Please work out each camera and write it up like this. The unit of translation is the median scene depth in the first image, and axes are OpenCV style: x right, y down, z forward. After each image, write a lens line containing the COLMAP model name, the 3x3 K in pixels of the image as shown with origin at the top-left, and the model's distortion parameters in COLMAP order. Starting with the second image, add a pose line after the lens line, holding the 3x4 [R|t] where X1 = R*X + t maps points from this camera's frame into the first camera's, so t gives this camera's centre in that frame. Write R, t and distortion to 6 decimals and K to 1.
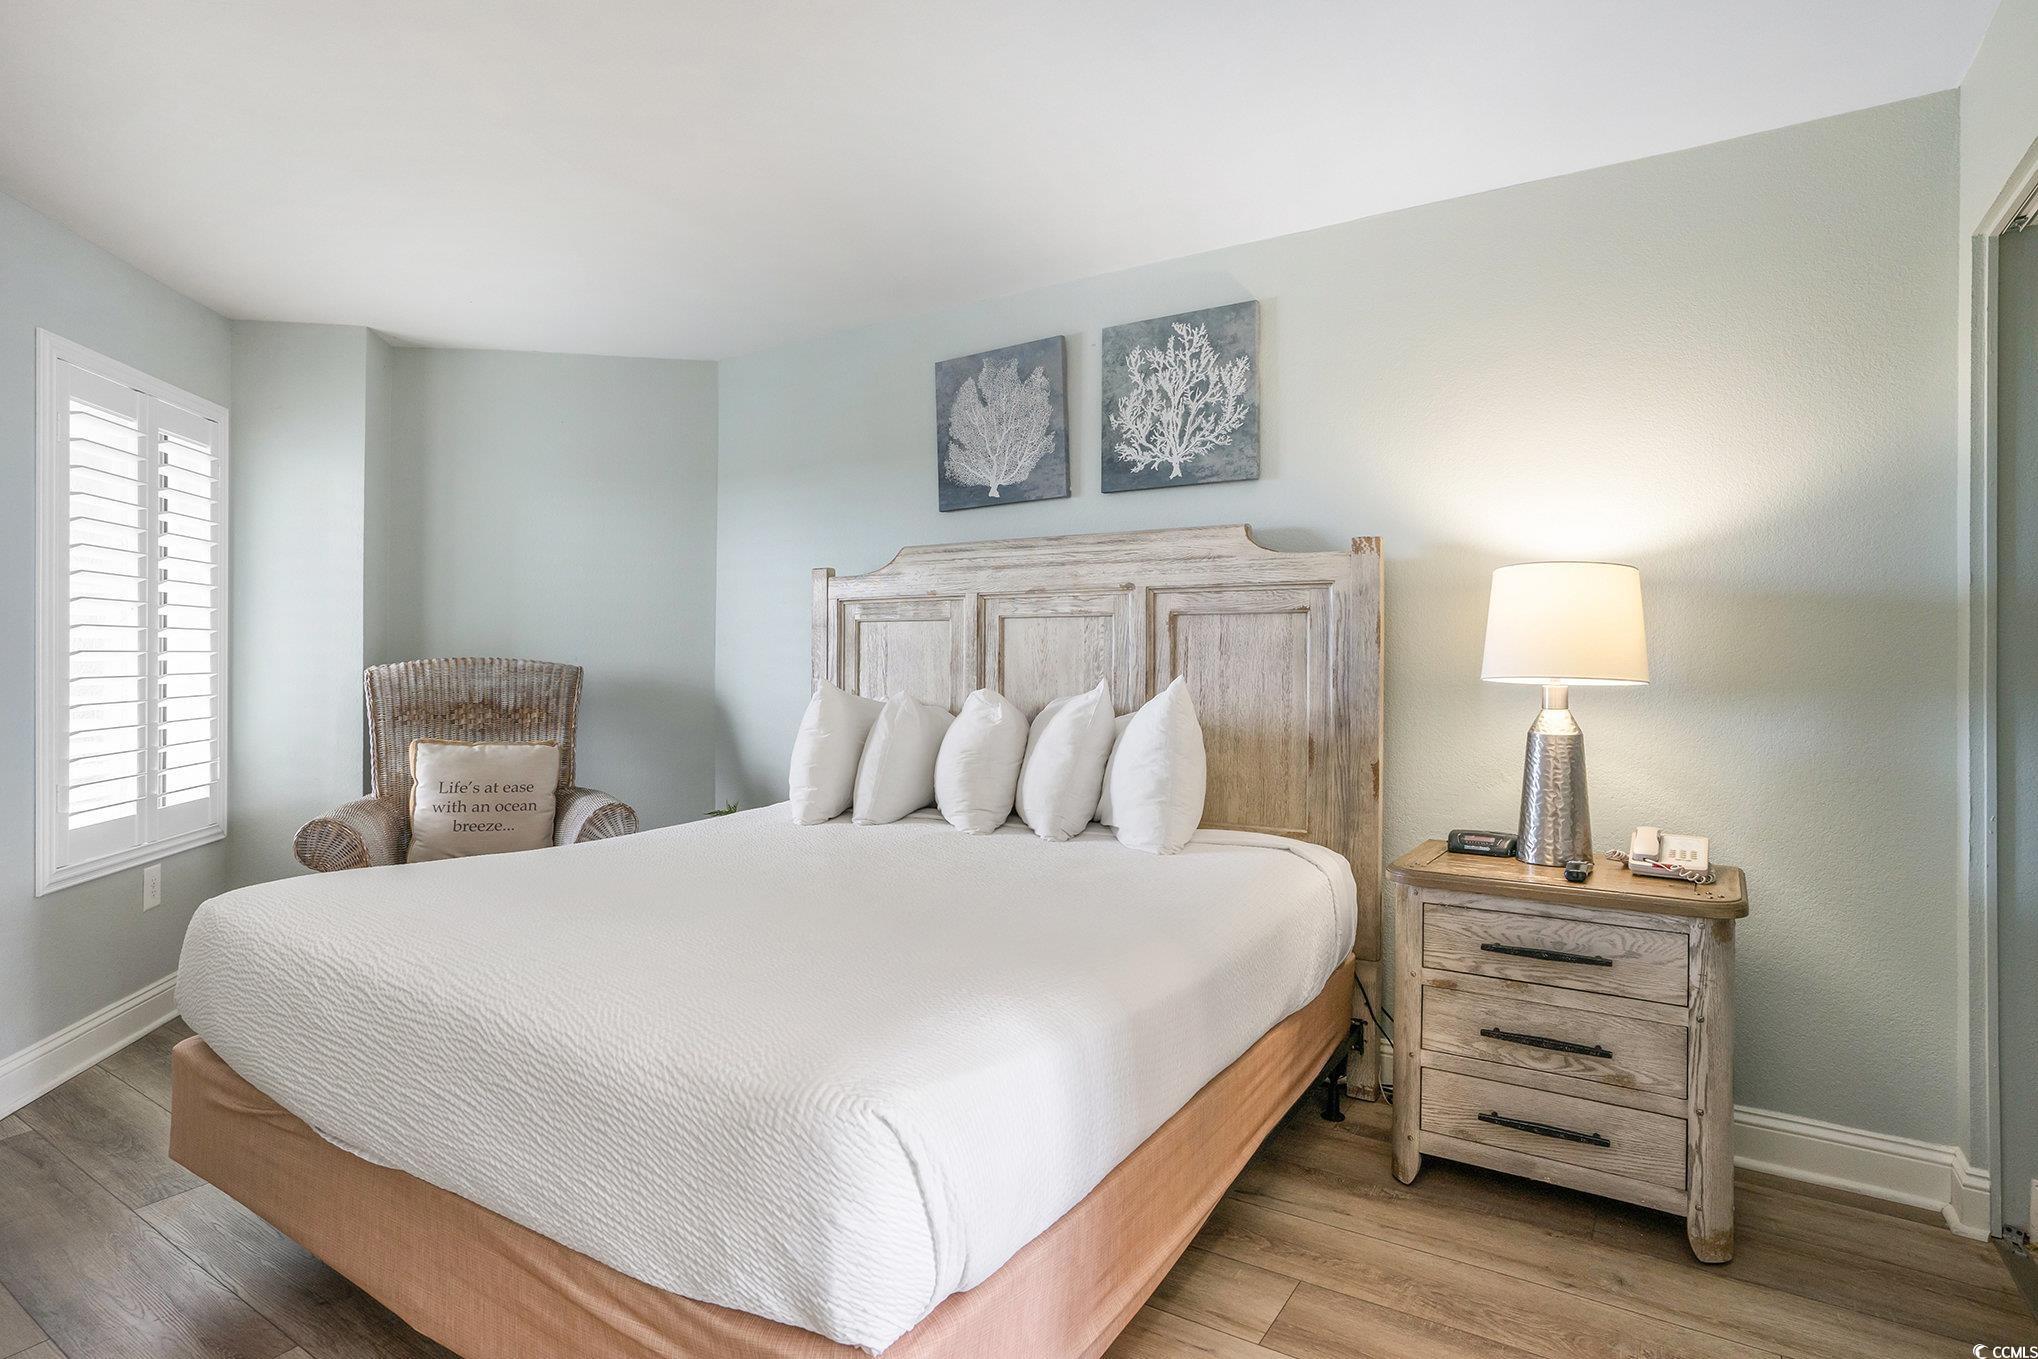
lens RADIAL K [[1035.1, 0, 1009.9], [0, 1035.1, 669.2], [0, 0, 1]] dist [-0.057519, 0.001988]
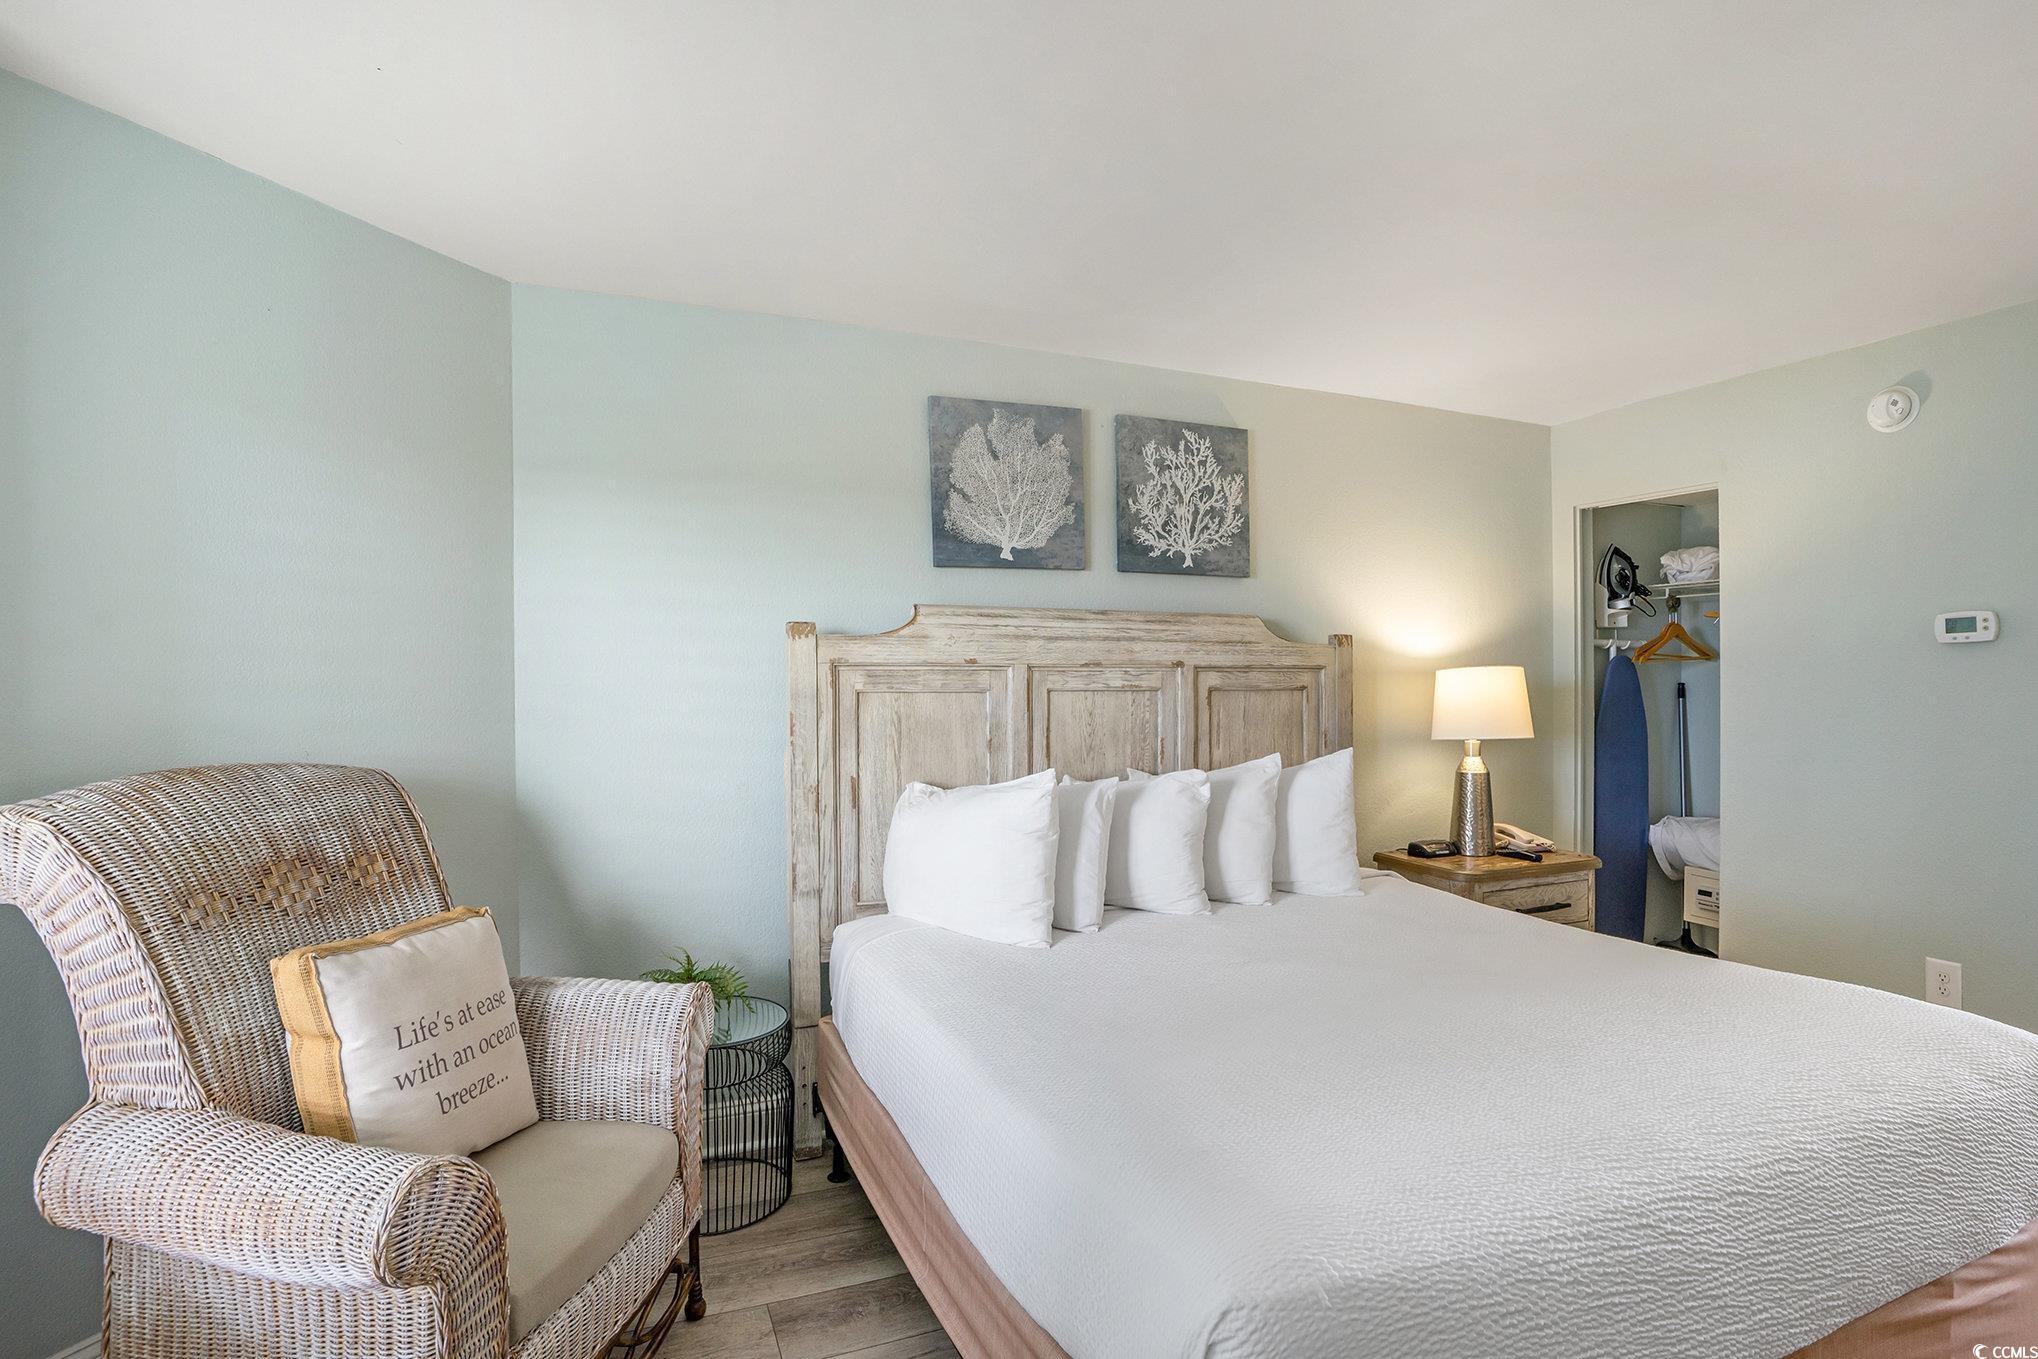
lens RADIAL K [[1017.9, 0, 945.4], [0, 1017.9, 673.5], [0, 0, 1]] dist [-0.096251, 0.004530]
pose [[0.593093, -0.002005, 0.805131, -0.883026], [0.006770, 0.999974, -0.002496, -0.068318], [-0.805105, 0.006931, 0.593091, 0.558369]]
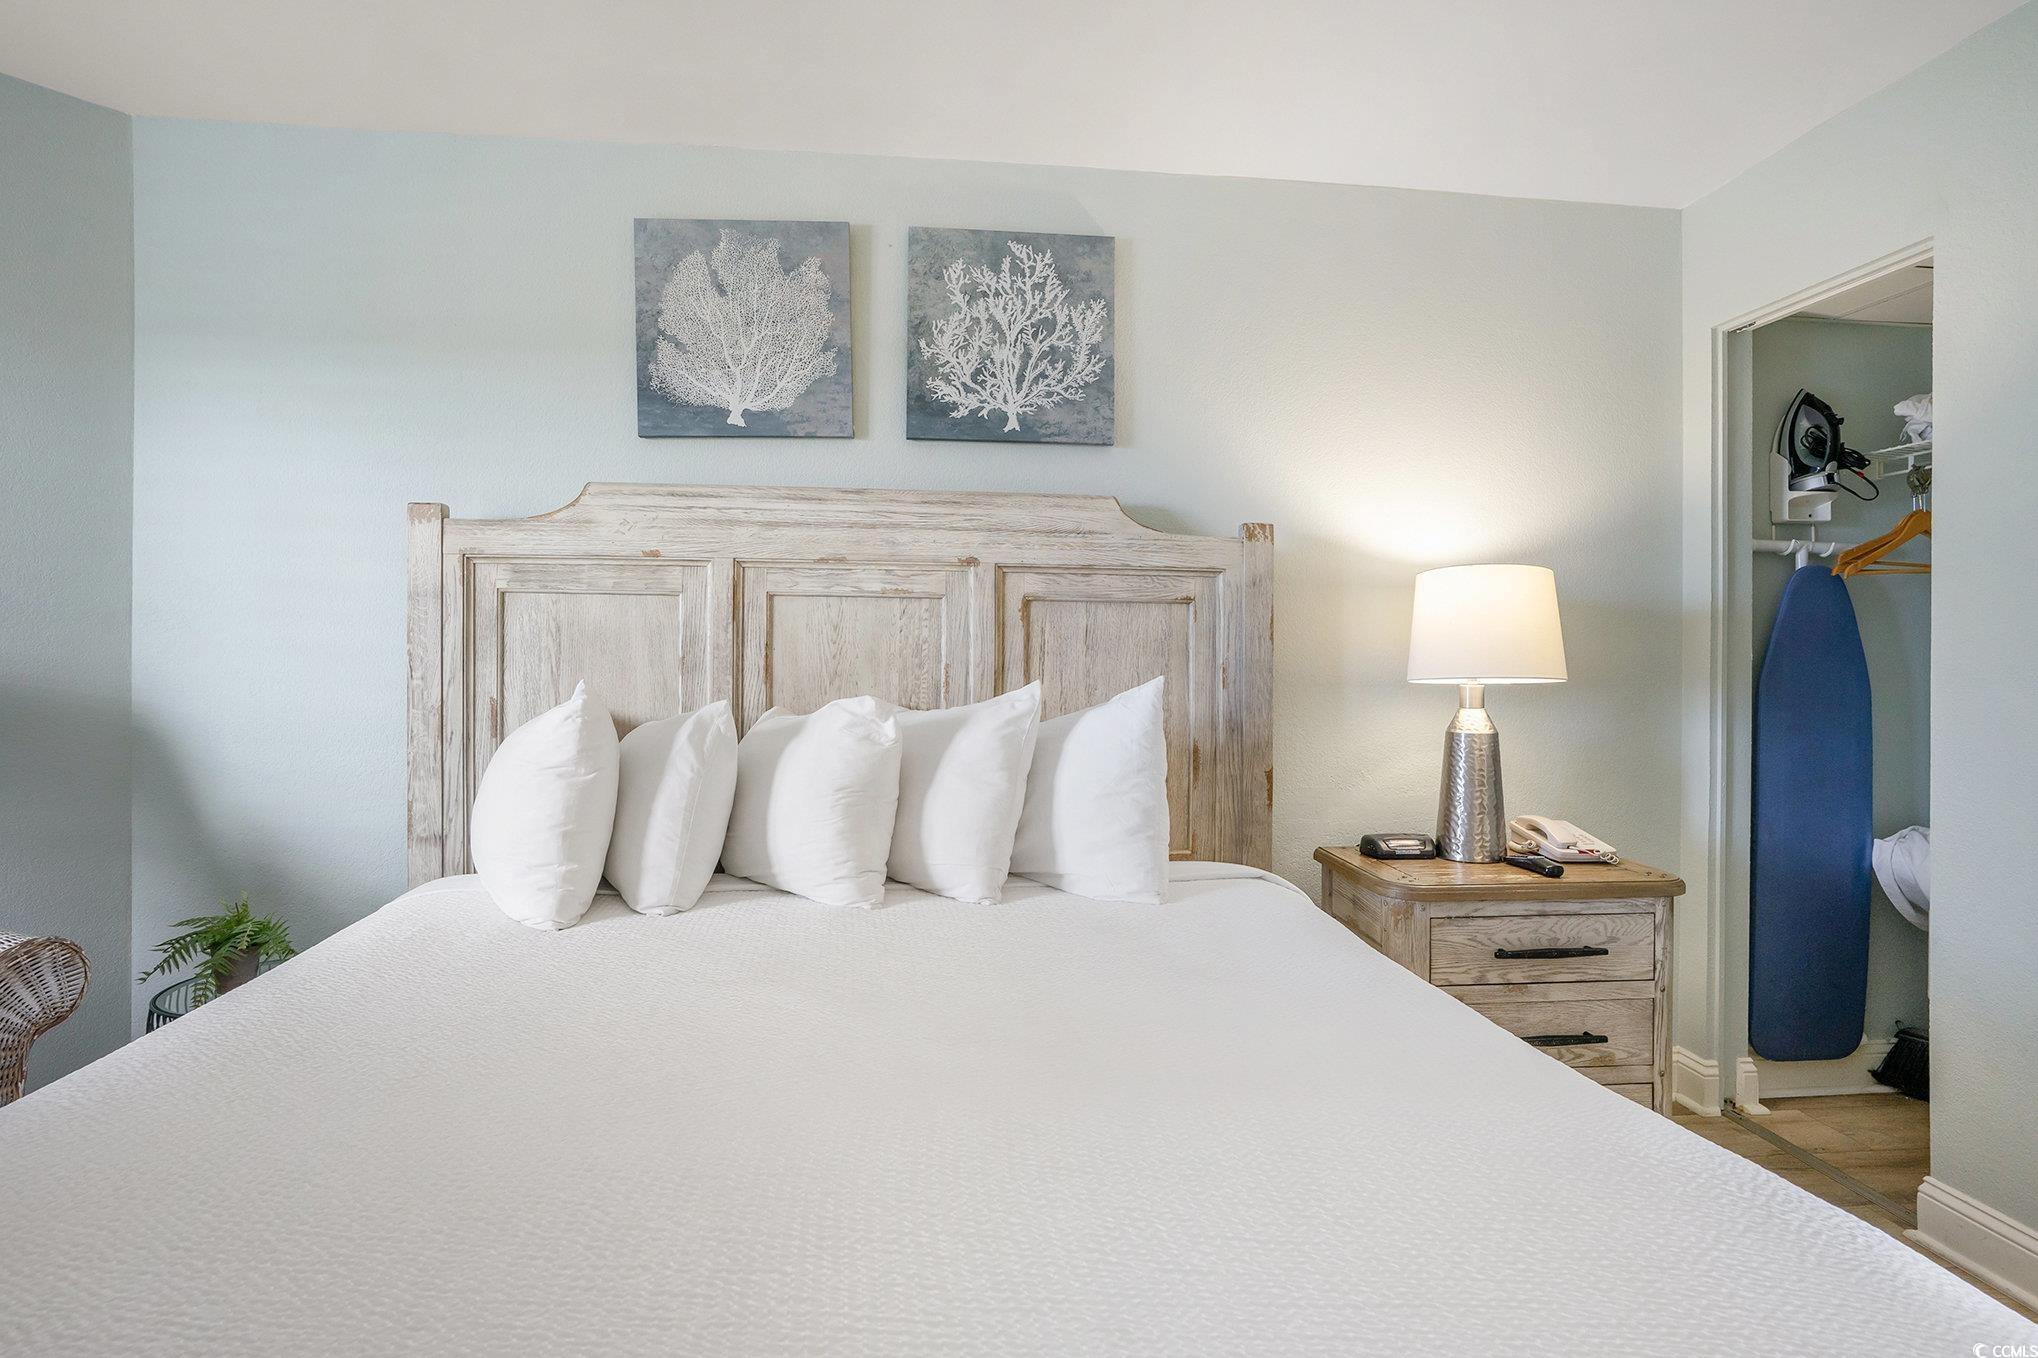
lens RADIAL K [[1035.1, 0, 982.7], [0, 1035.1, 665.0], [0, 0, 1]] dist [-0.057519, 0.001988]
pose [[0.786270, -0.000685, 0.617882, -0.359362], [-0.004141, 0.999971, 0.006378, -0.006297], [-0.617869, -0.007573, 0.786245, 0.372364]]
